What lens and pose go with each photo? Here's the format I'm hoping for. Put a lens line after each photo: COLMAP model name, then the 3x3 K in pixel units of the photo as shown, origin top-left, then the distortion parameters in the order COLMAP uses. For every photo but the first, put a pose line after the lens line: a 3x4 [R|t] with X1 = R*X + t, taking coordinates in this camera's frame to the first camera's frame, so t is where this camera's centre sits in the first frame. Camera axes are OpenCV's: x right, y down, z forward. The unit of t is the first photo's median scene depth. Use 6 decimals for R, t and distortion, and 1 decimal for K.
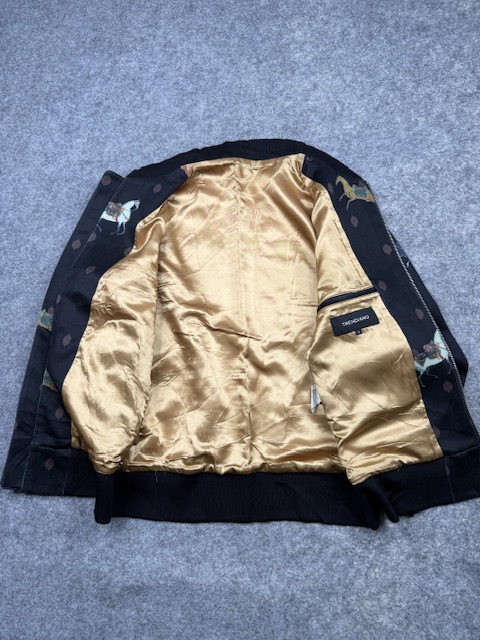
lens RADIAL K [[446.6, 0, 242.7], [0, 446.6, 320.8], [0, 0, 1]] dist [0.003656, -0.000907]
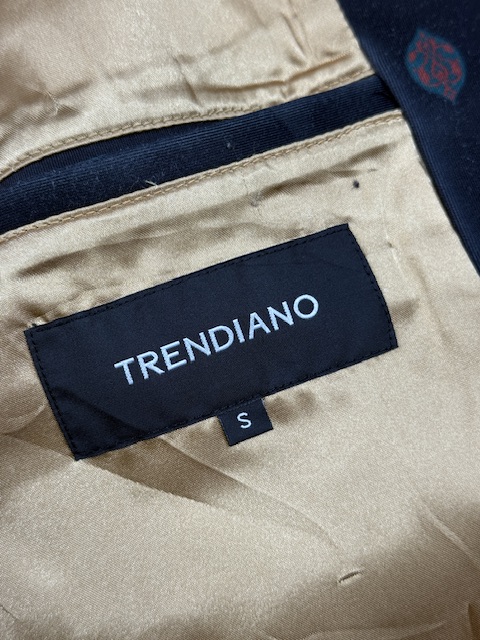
lens RADIAL K [[894.3, 0, 240.1], [0, 894.3, 319.4], [0, 0, 1]] dist [0.234804, 0.000000]
pose [[0.998802, -0.039572, 0.028776, 0.250276], [0.034810, 0.988008, 0.150427, -0.045852], [-0.034383, -0.149245, 0.988202, 0.731170]]
